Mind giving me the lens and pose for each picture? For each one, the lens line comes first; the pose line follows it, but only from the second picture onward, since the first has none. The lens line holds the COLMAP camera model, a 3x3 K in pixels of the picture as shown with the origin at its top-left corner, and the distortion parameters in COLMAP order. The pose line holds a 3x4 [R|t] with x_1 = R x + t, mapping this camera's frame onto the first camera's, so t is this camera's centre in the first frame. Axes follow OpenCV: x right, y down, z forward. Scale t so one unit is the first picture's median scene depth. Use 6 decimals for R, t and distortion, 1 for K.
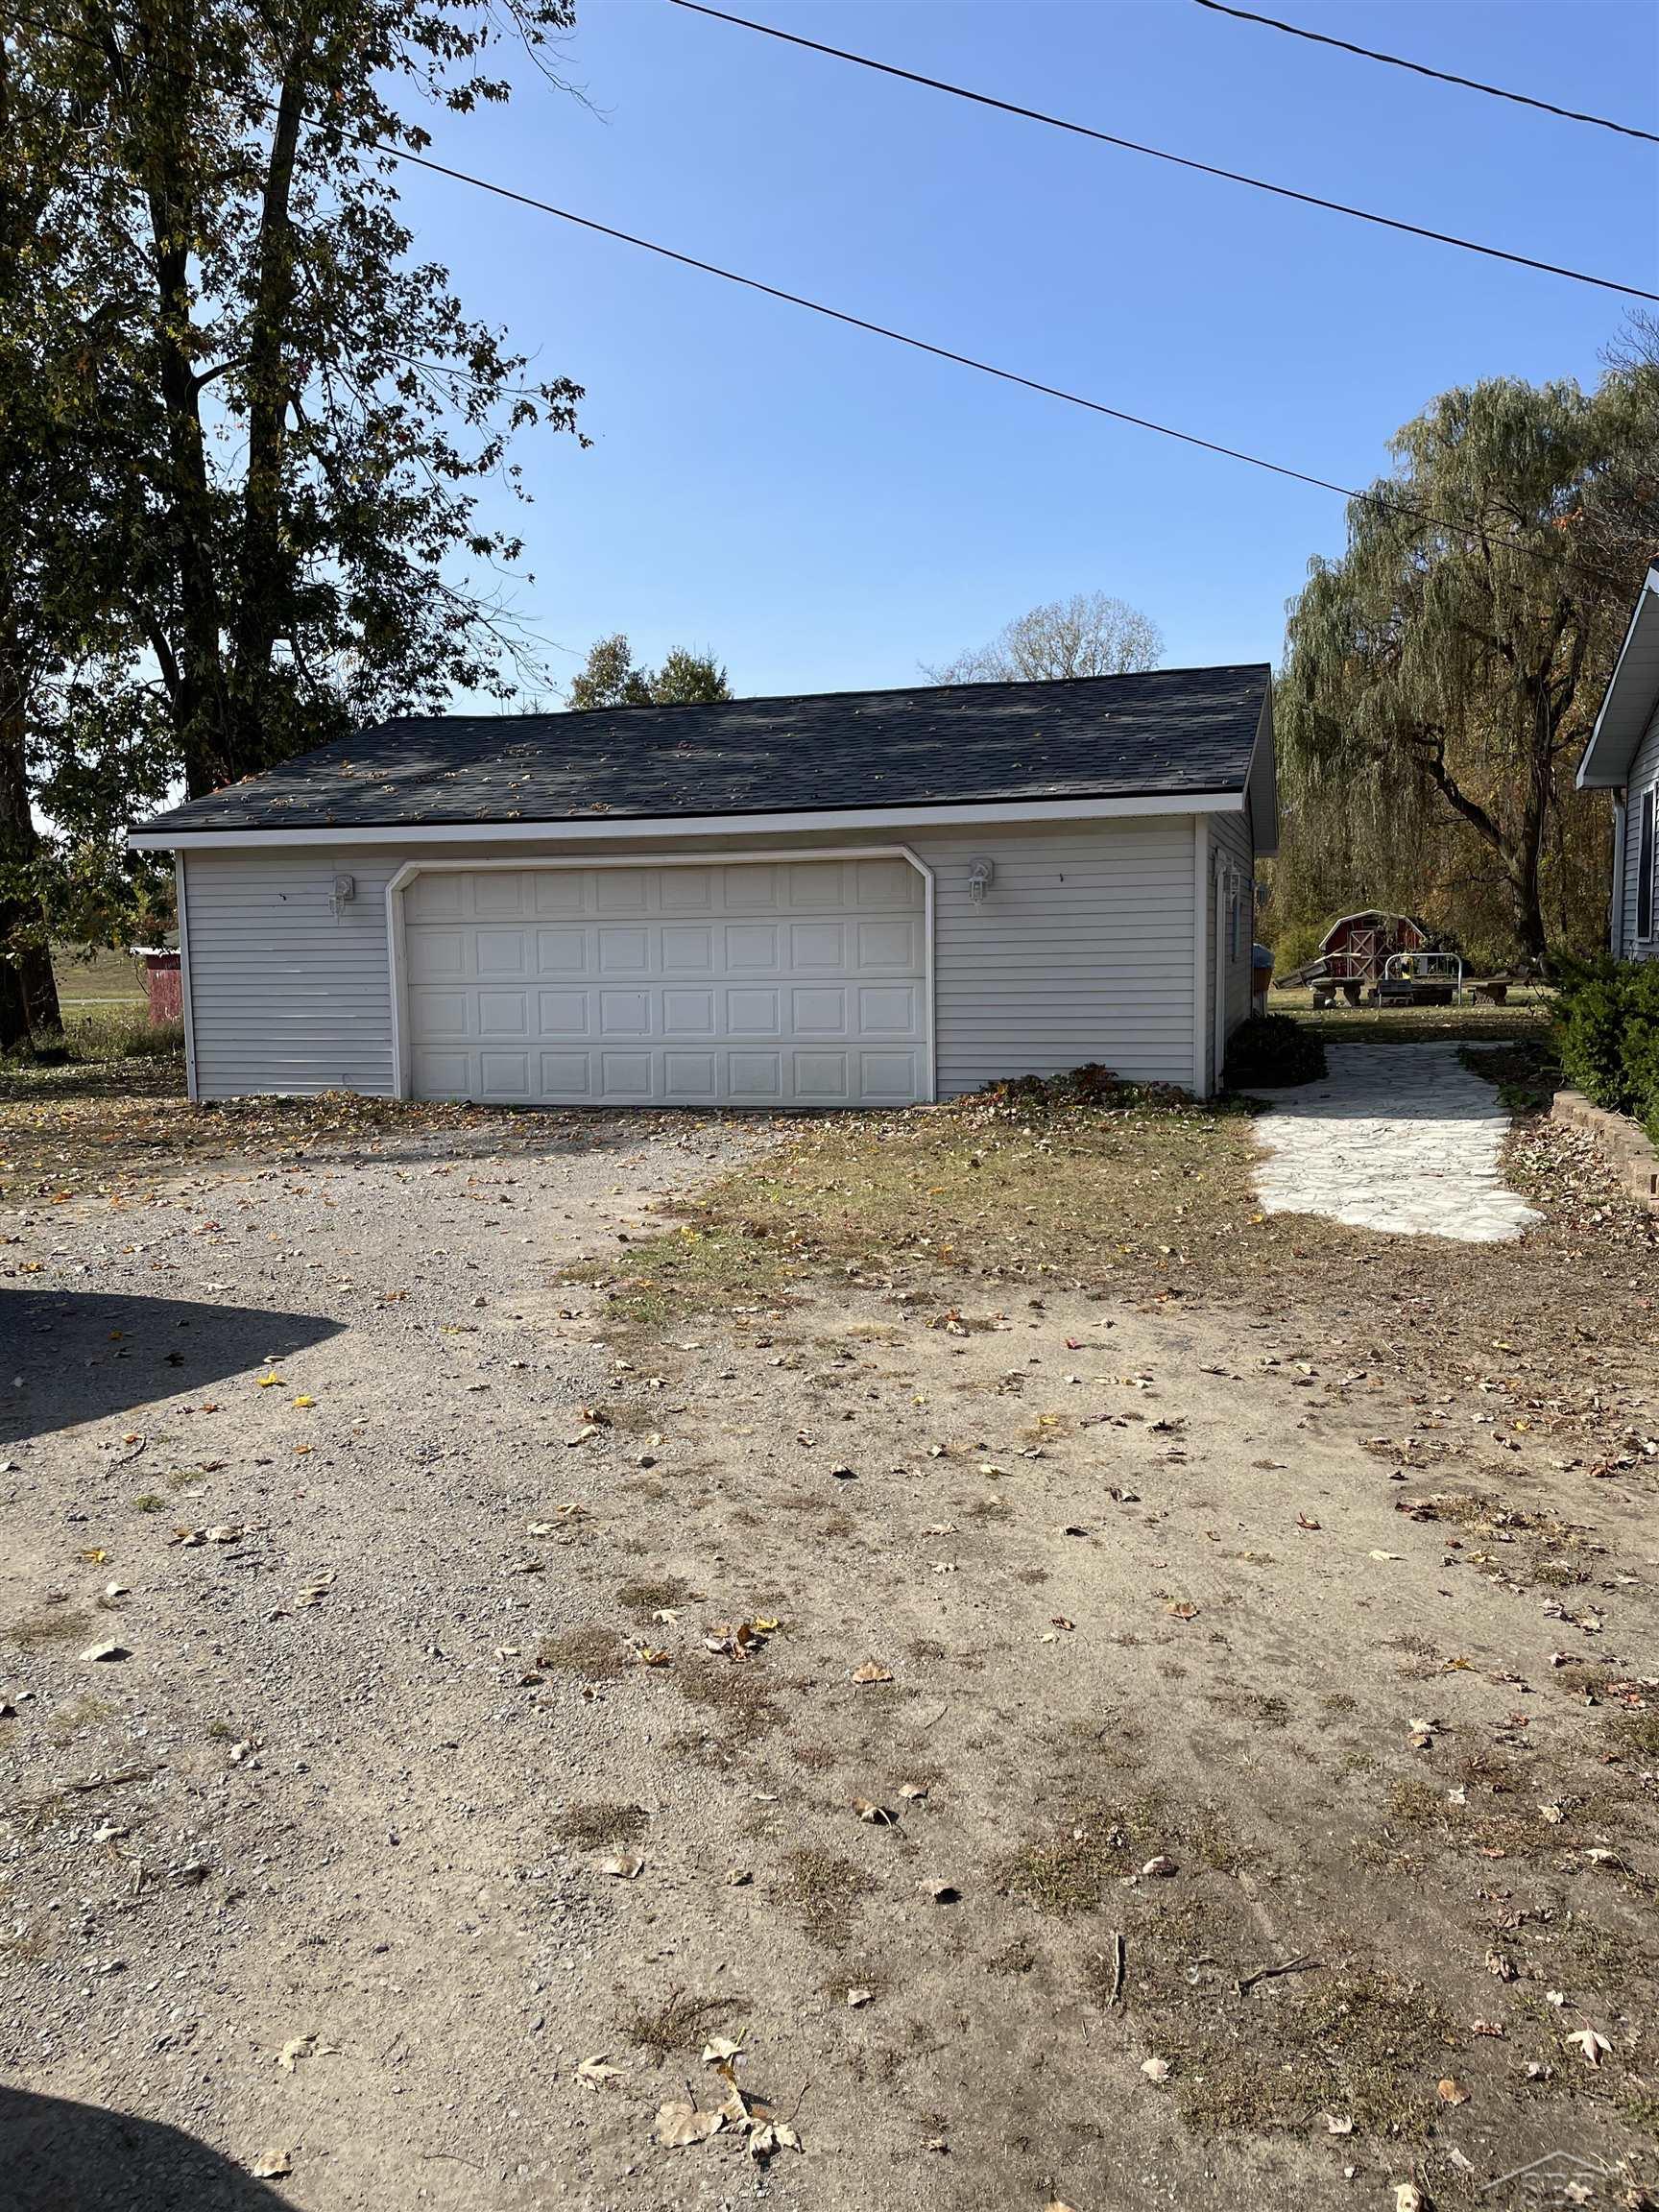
lens RADIAL K [[1681.8, 0, 826.0], [0, 1681.8, 1103.1], [0, 0, 1]] dist [-0.029210, -0.002365]
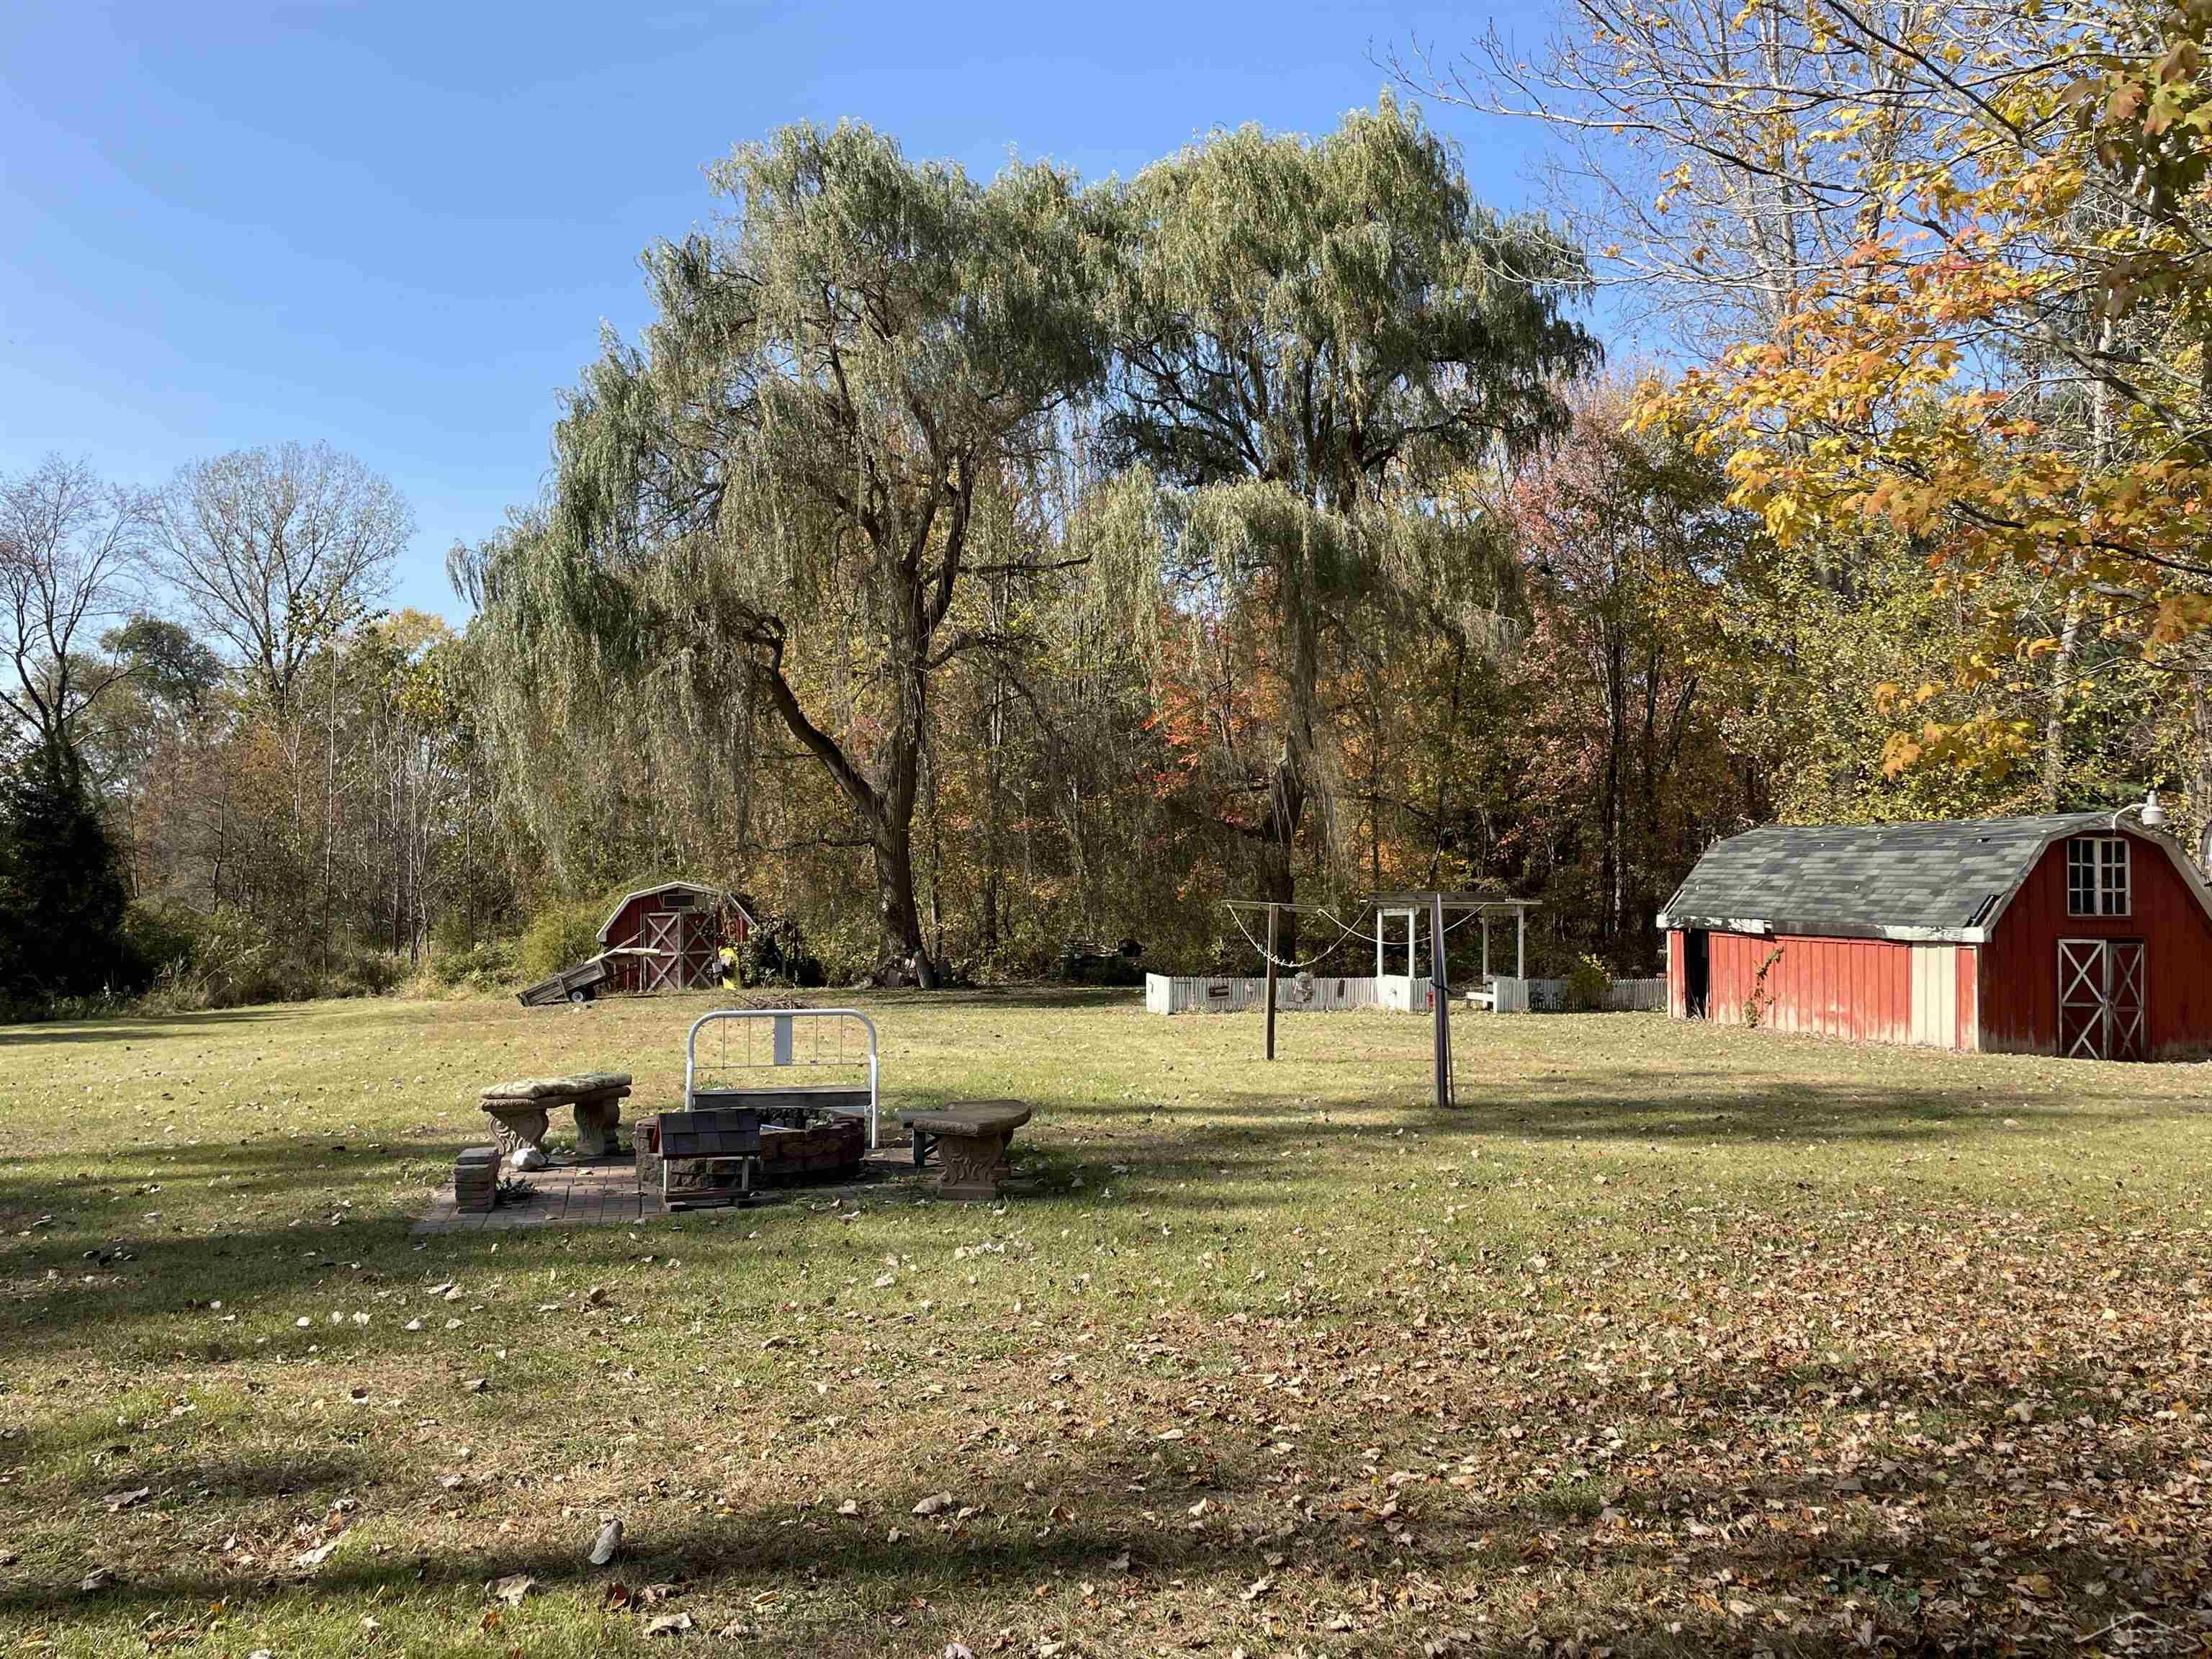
lens RADIAL K [[1812.1, 0, 1103.7], [0, 1812.1, 827.6], [0, 0, 1]] dist [-0.015702, -0.001684]
pose [[0.855647, 0.046757, 0.515444, 0.102885], [0.025454, 0.990904, -0.132141, -0.038584], [-0.516934, 0.126186, 0.846674, 0.313758]]
